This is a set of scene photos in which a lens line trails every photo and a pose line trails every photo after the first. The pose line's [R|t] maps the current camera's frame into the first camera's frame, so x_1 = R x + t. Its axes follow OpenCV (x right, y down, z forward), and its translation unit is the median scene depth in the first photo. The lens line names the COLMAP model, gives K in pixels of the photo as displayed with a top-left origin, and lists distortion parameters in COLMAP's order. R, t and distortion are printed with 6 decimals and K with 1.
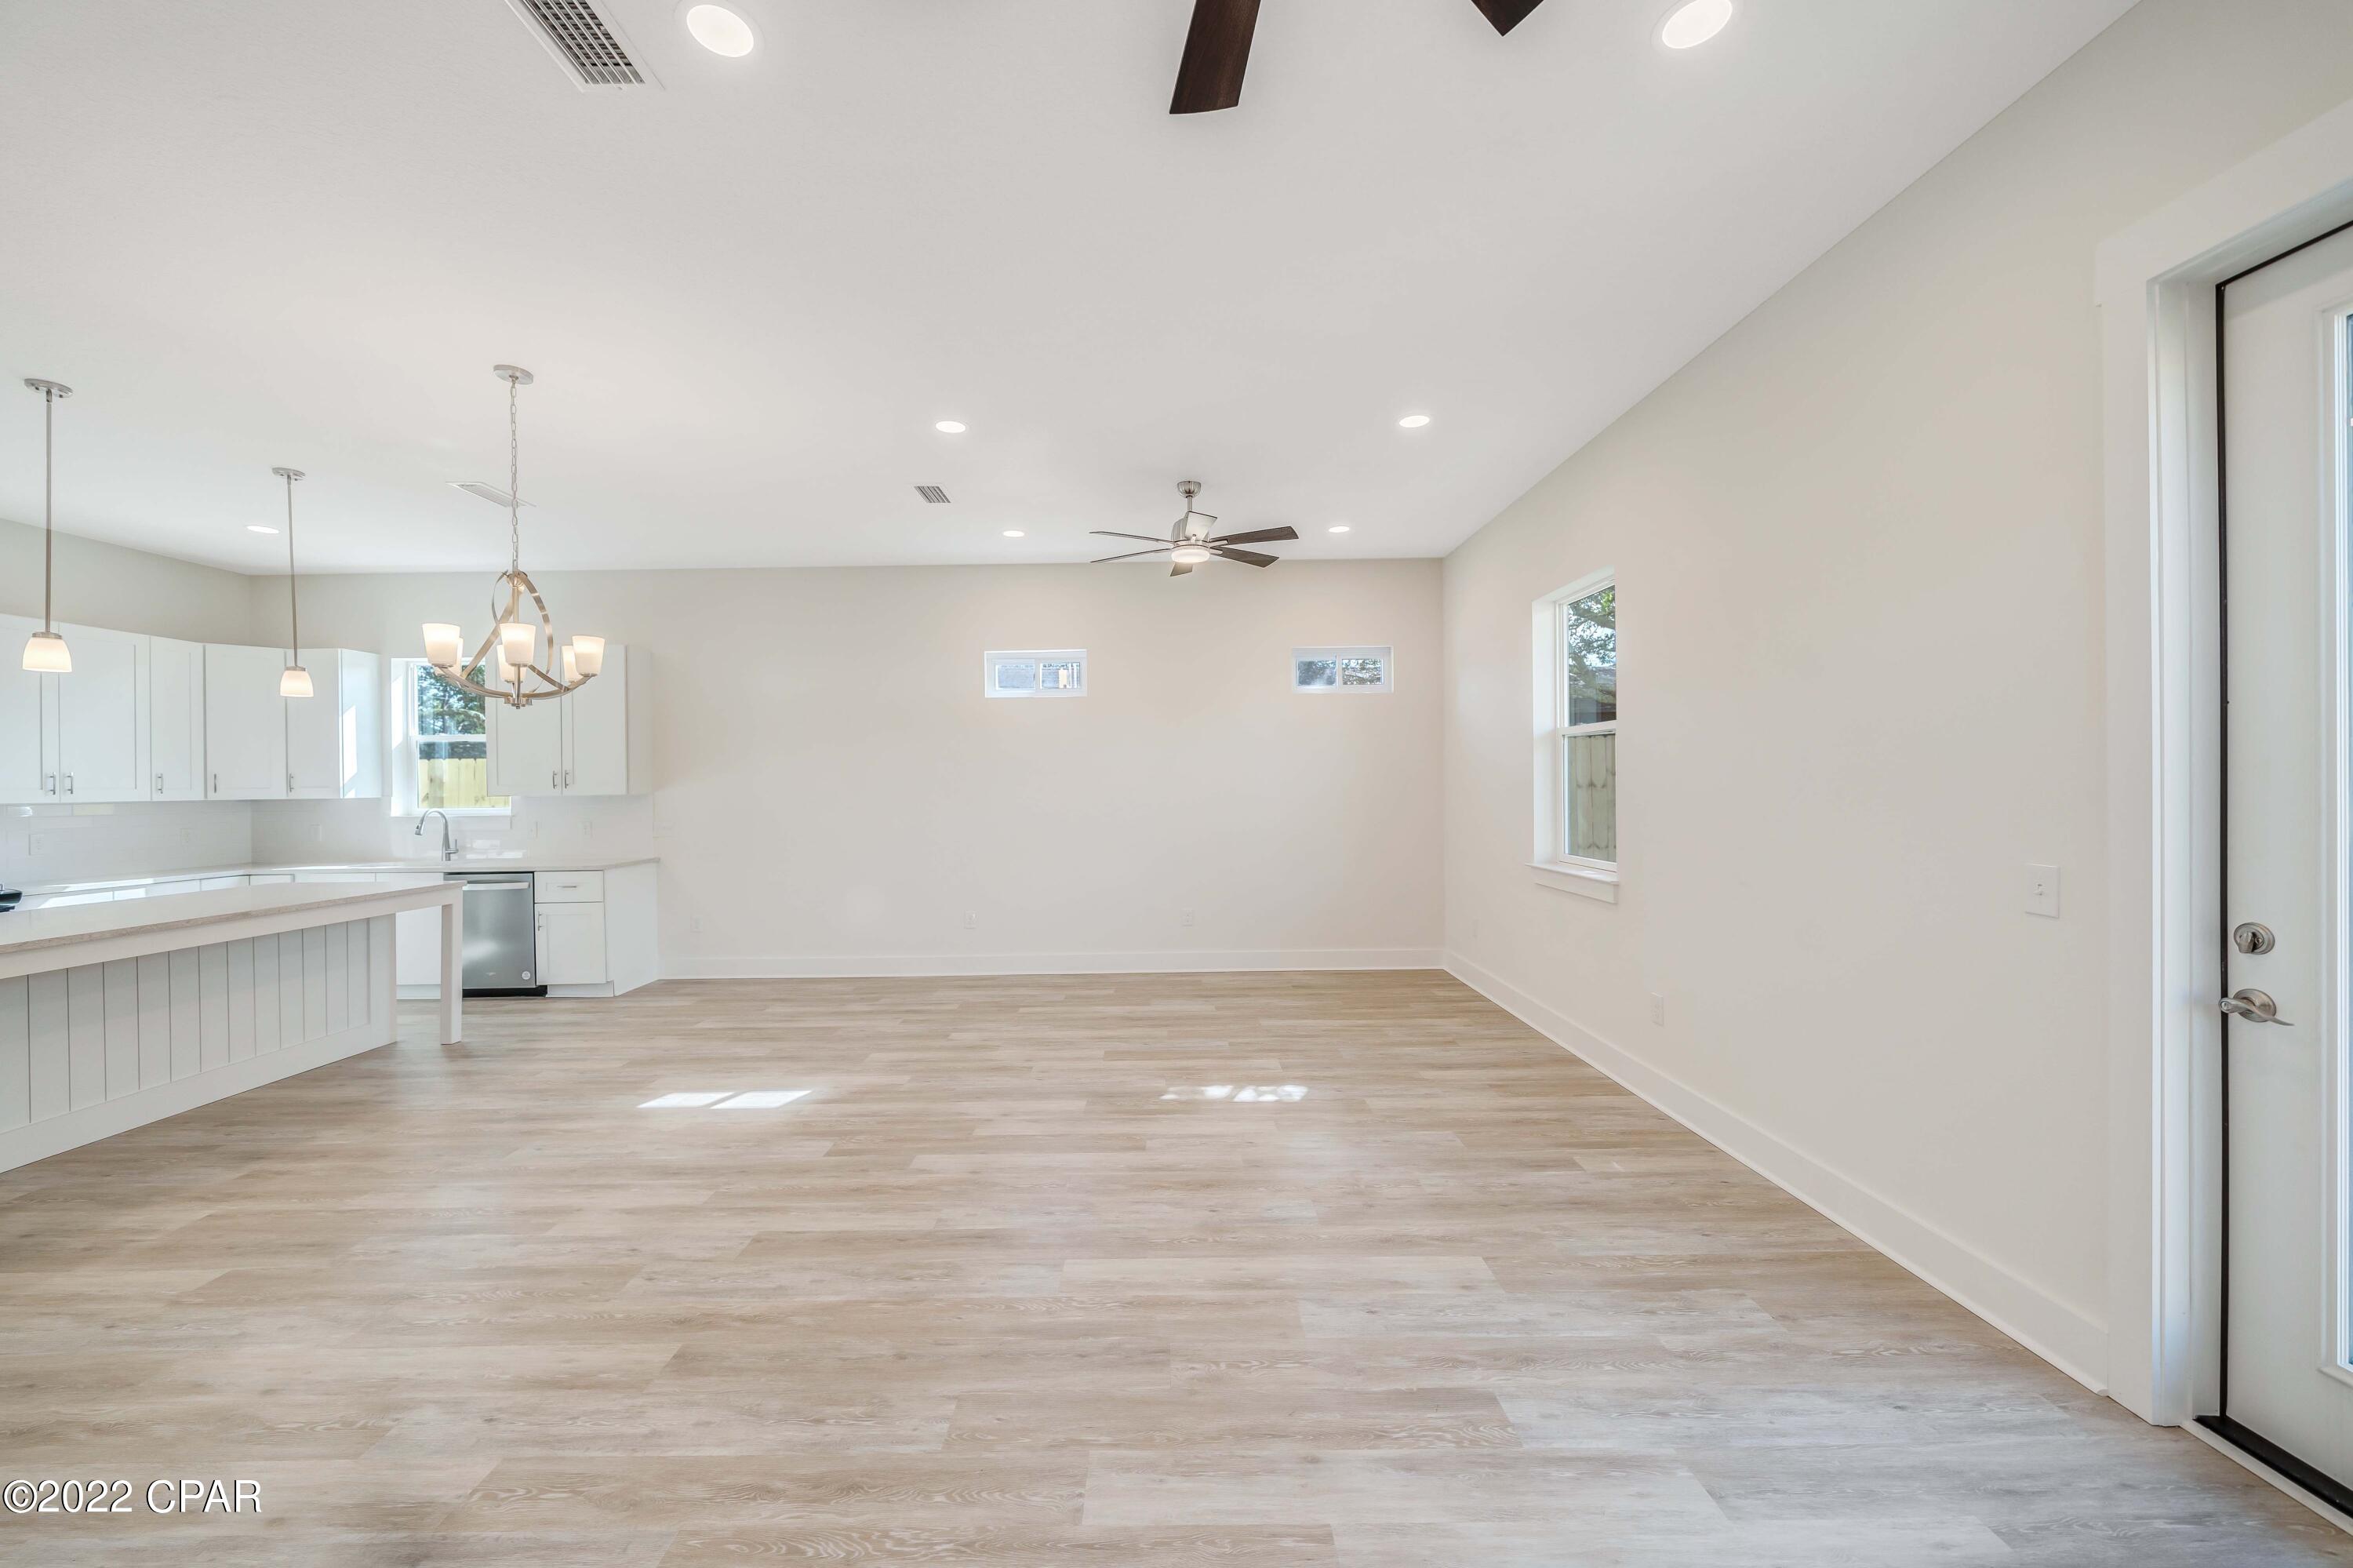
lens RADIAL K [[859.5, 0, 1164.8], [0, 859.5, 782.4], [0, 0, 1]] dist [-0.003511, 0.000051]
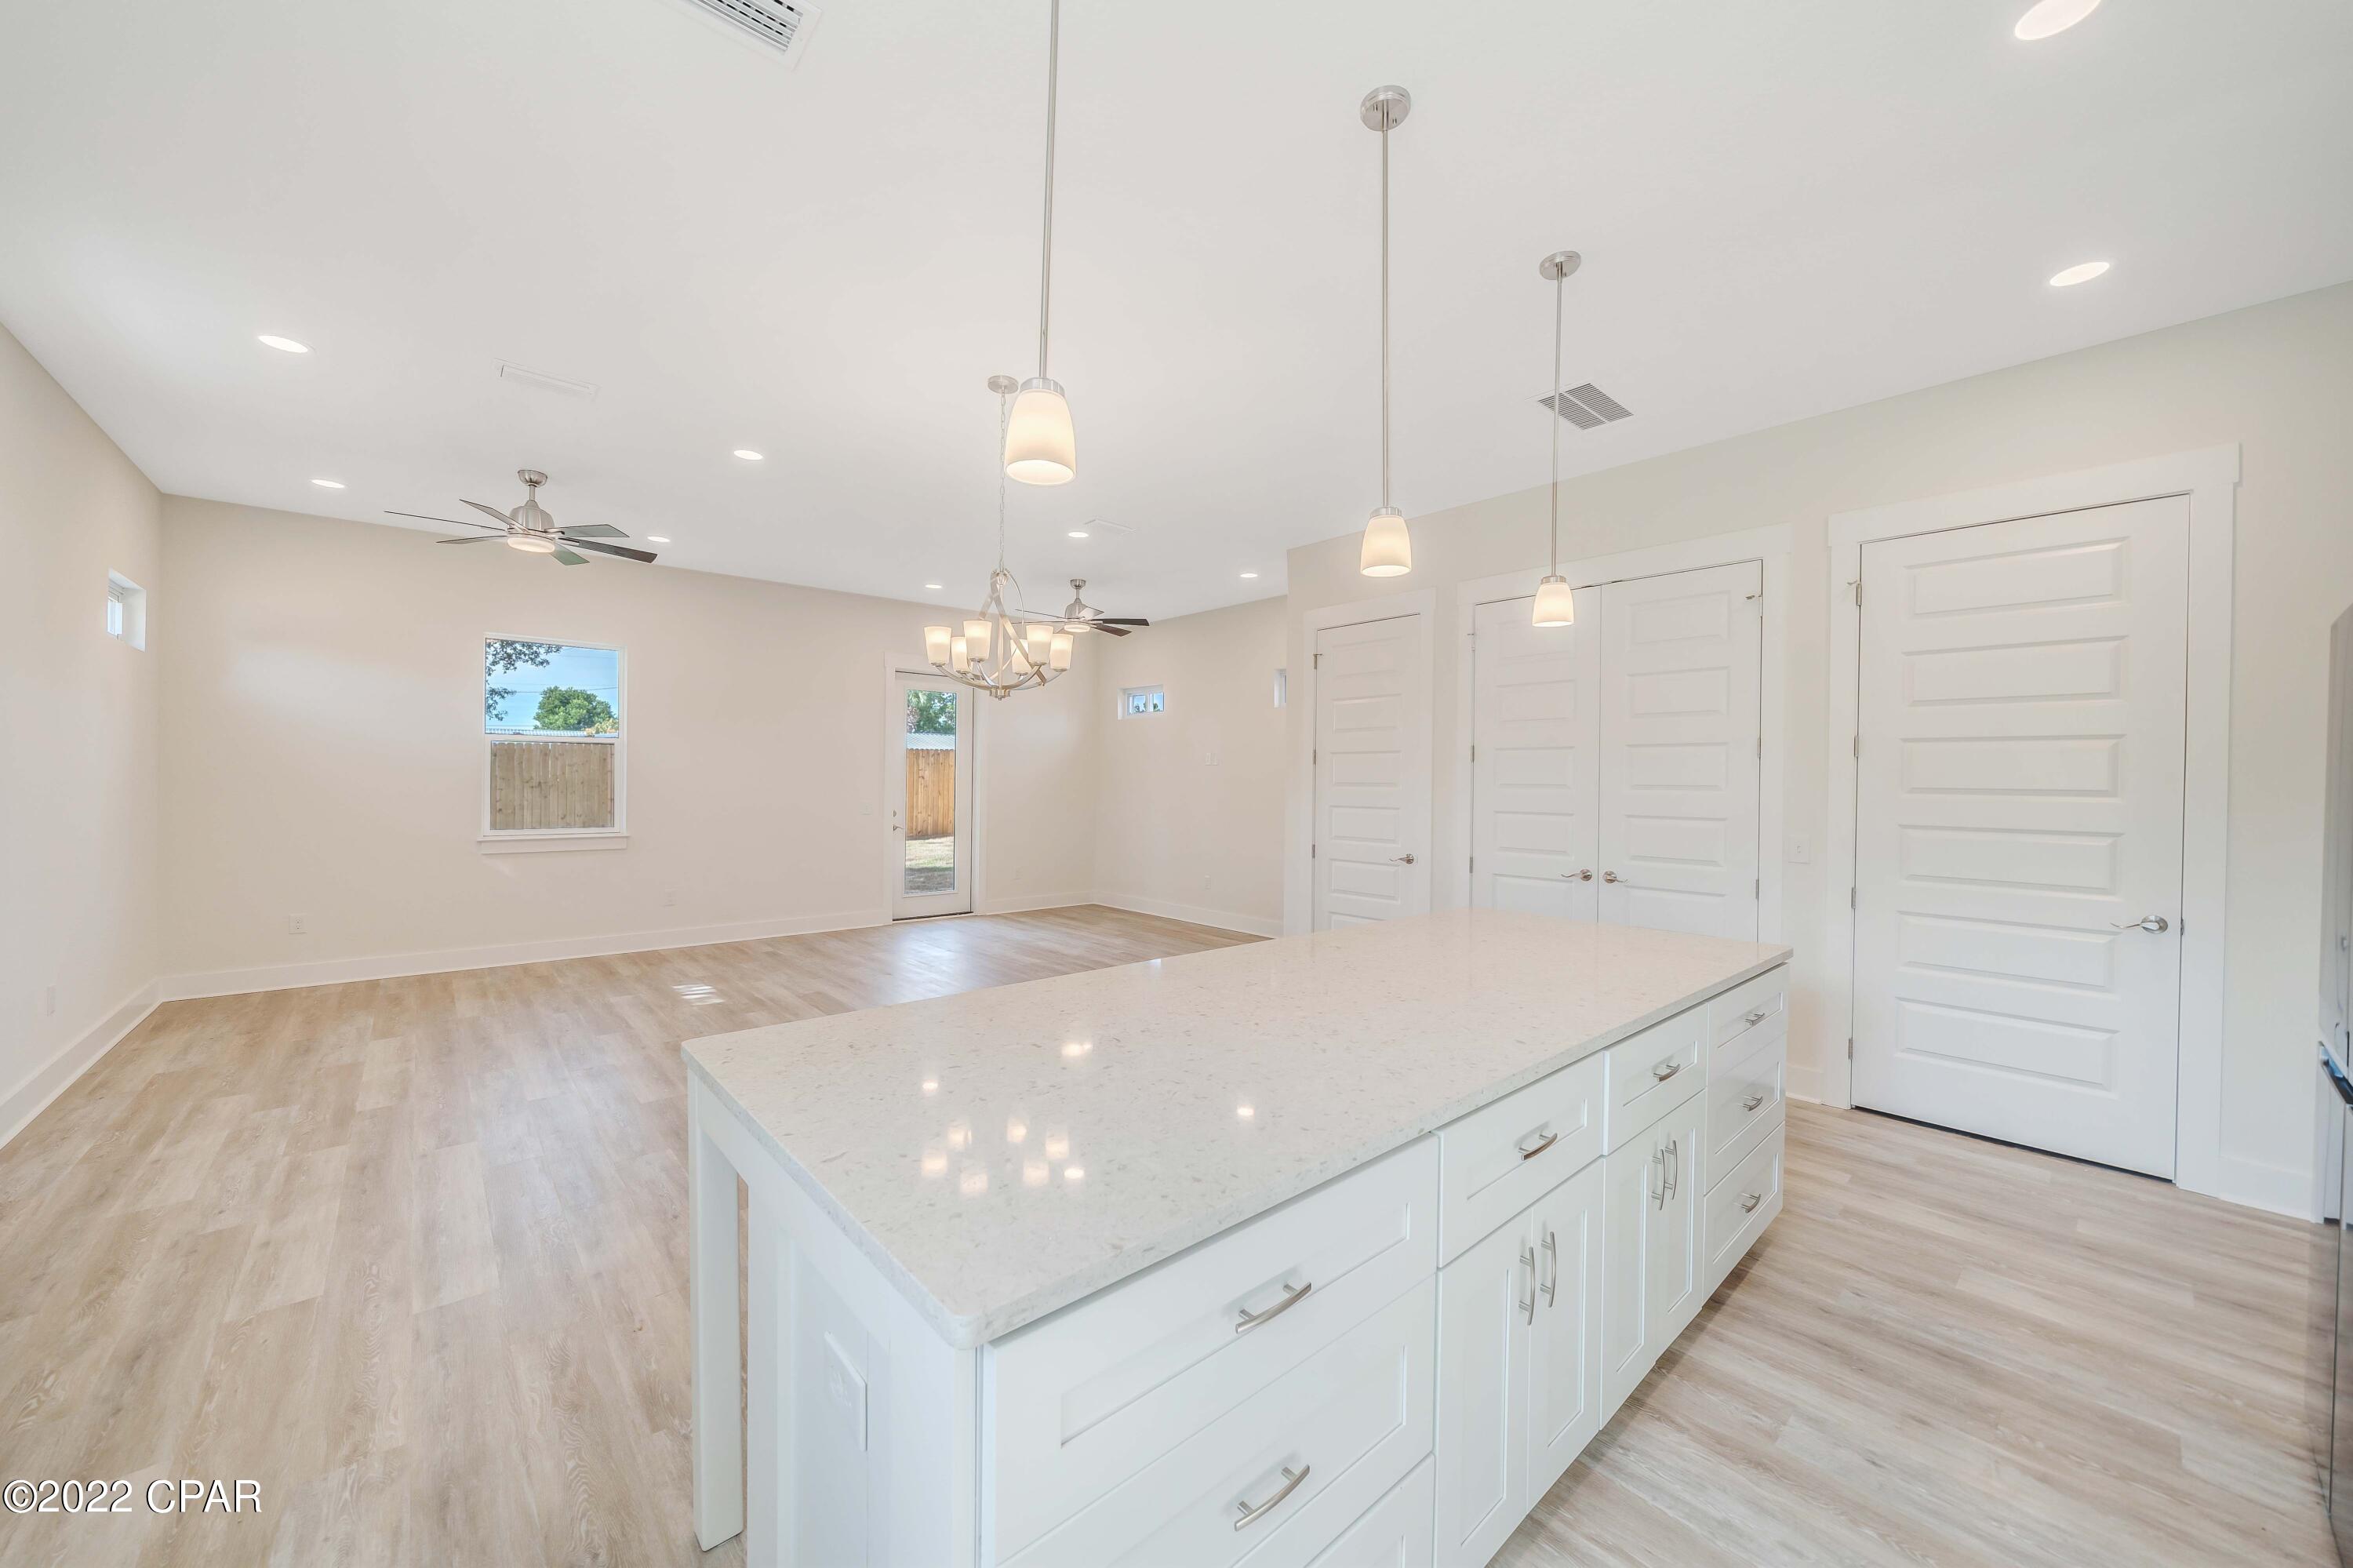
lens RADIAL K [[859.5, 0, 1166.6], [0, 859.5, 781.8], [0, 0, 1]] dist [-0.003511, 0.000051]
pose [[-0.653754, 0.003175, 0.756701, -1.340083], [-0.006233, 0.999935, -0.009581, 0.020486], [-0.756682, -0.010980, -0.653691, 1.219916]]
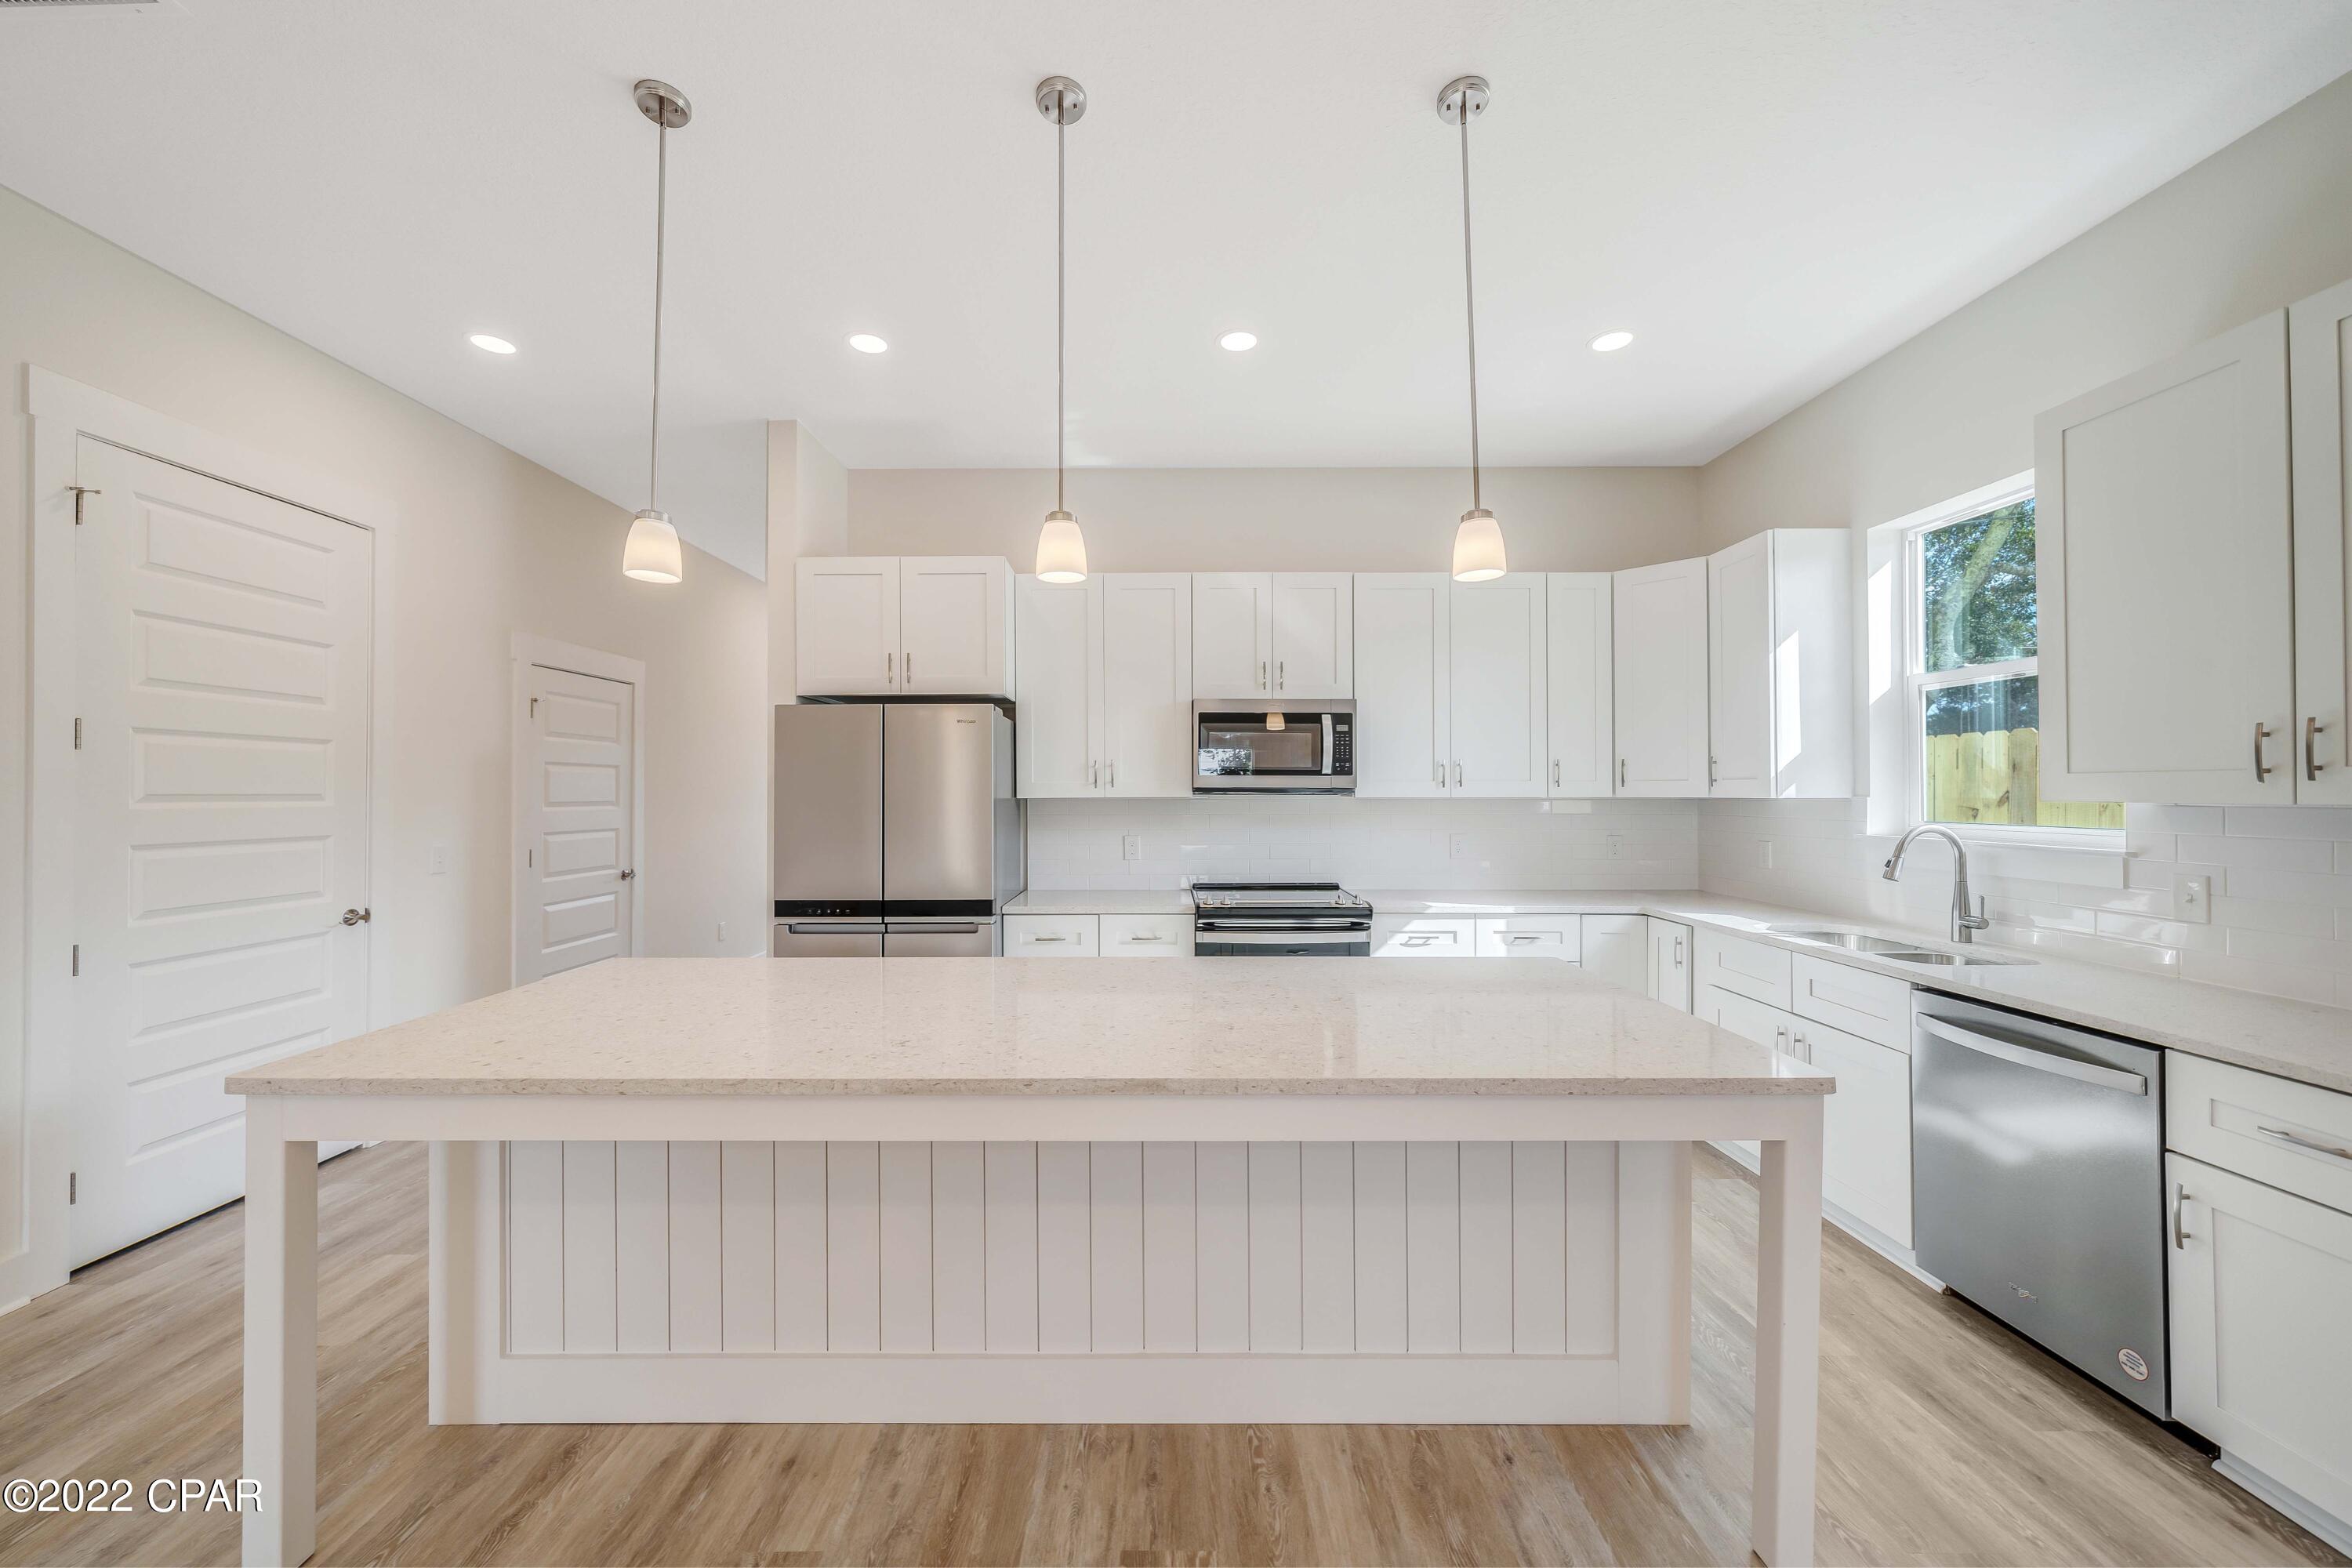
lens RADIAL K [[859.1, 0, 1163.3], [0, 859.1, 786.2], [0, 0, 1]] dist [-0.003511, 0.000051]
pose [[-0.006924, 0.006999, -0.999952, -0.572885], [0.004593, 0.999965, 0.006967, 0.007071], [0.999965, -0.004545, -0.006955, 0.865202]]
